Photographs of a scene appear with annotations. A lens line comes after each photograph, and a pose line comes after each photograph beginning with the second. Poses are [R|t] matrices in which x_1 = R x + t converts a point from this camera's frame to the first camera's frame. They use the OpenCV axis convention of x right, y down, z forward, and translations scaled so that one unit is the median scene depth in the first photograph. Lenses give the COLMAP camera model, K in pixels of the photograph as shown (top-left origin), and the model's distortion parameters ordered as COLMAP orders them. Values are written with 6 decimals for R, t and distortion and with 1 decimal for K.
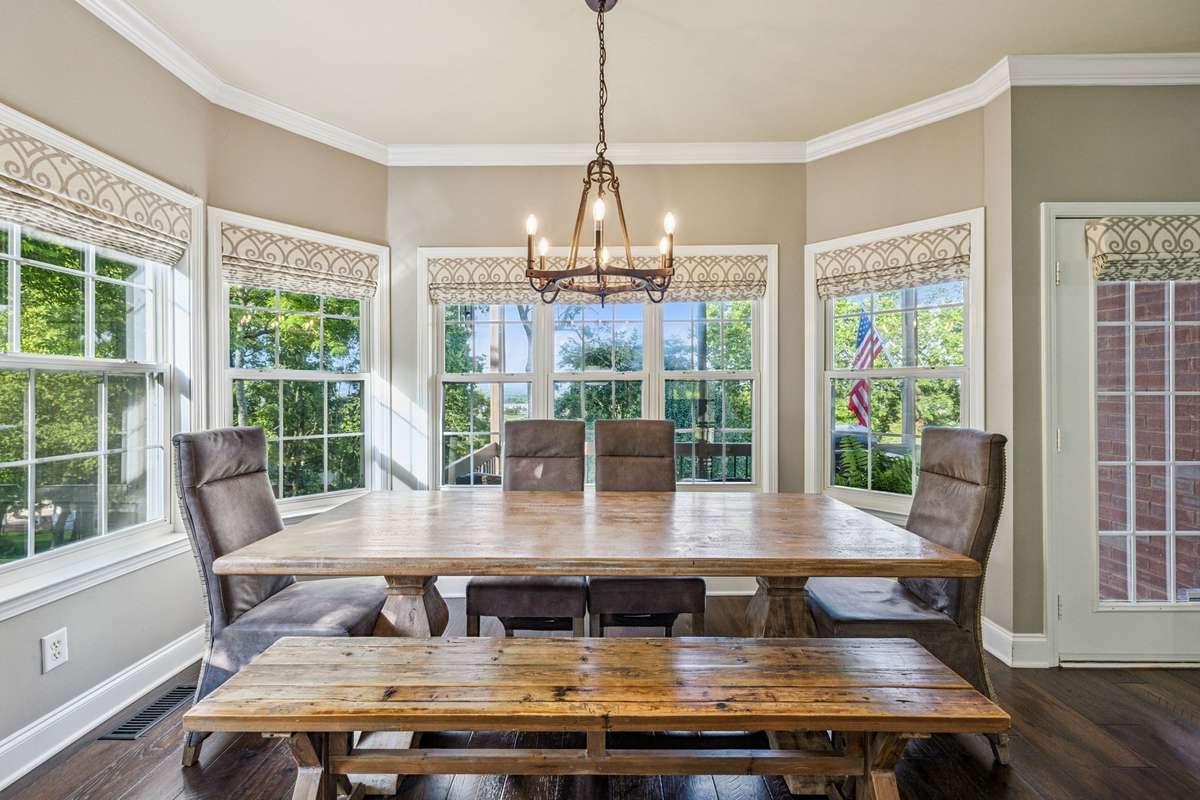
lens RADIAL K [[514.0, 0, 598.5], [0, 514.0, 392.7], [0, 0, 1]] dist [0.002459, 0.000192]
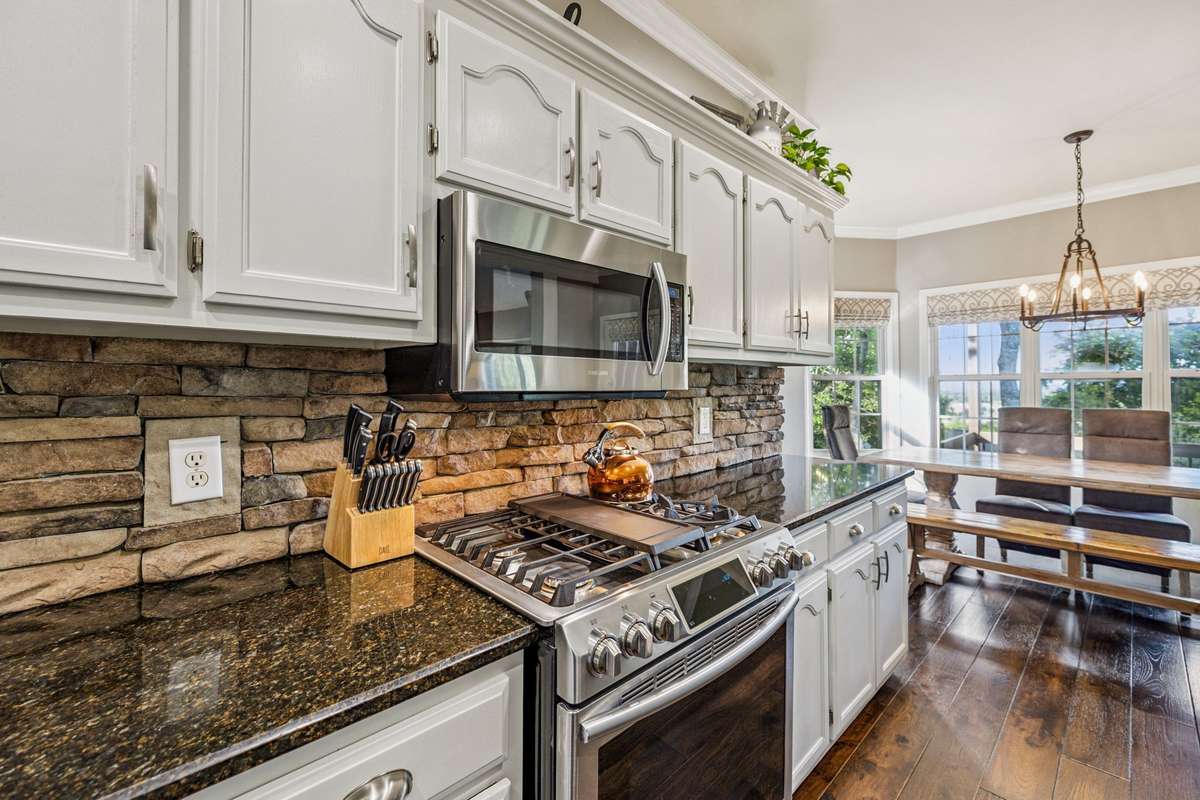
lens RADIAL K [[518.7, 0, 598.9], [0, 518.7, 378.2], [0, 0, 1]] dist [0.002338, 0.000334]
pose [[0.703856, -0.010076, -0.710272, 0.064288], [-0.004548, 0.999815, -0.018690, 0.004443], [0.710329, 0.016386, 0.703680, -0.772055]]
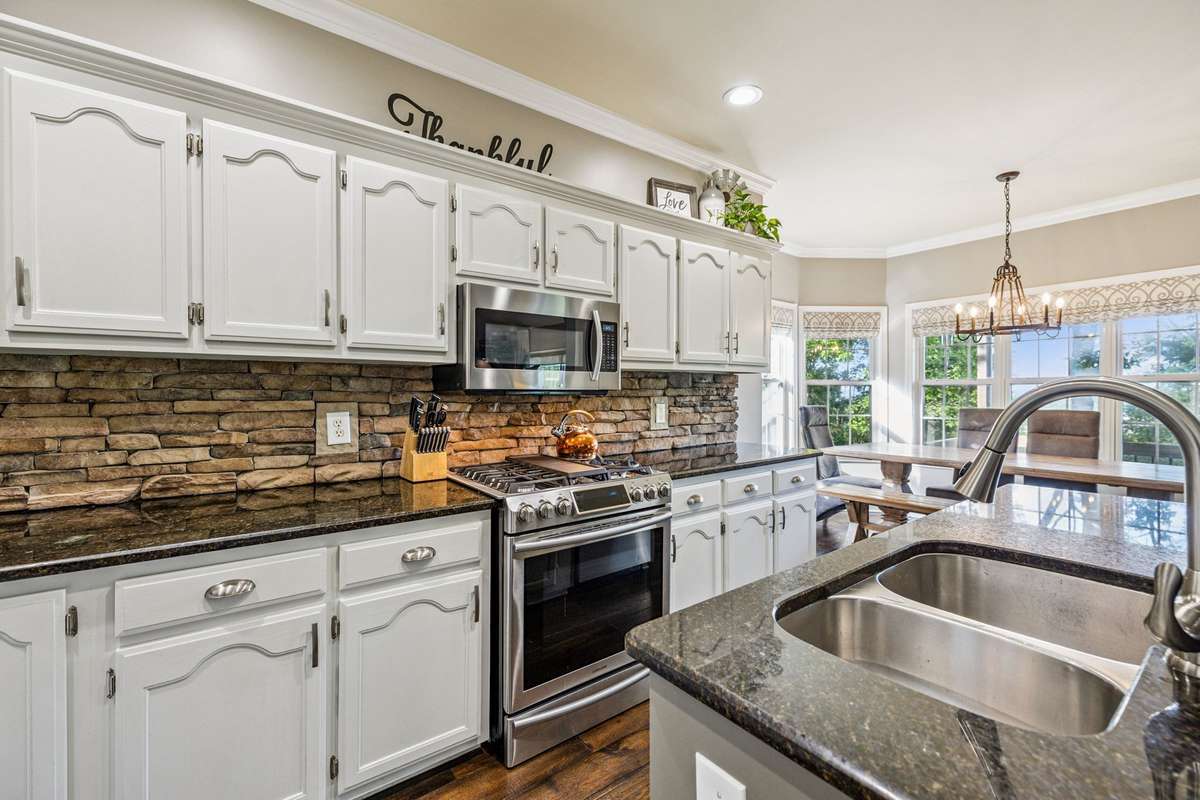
lens RADIAL K [[514.0, 0, 598.5], [0, 514.0, 392.7], [0, 0, 1]] dist [0.002459, 0.000192]
pose [[0.614484, 0.001333, -0.788928, 0.378271], [-0.005347, 0.999983, -0.002476, 0.012947], [0.788911, 0.005740, 0.614480, -0.865425]]
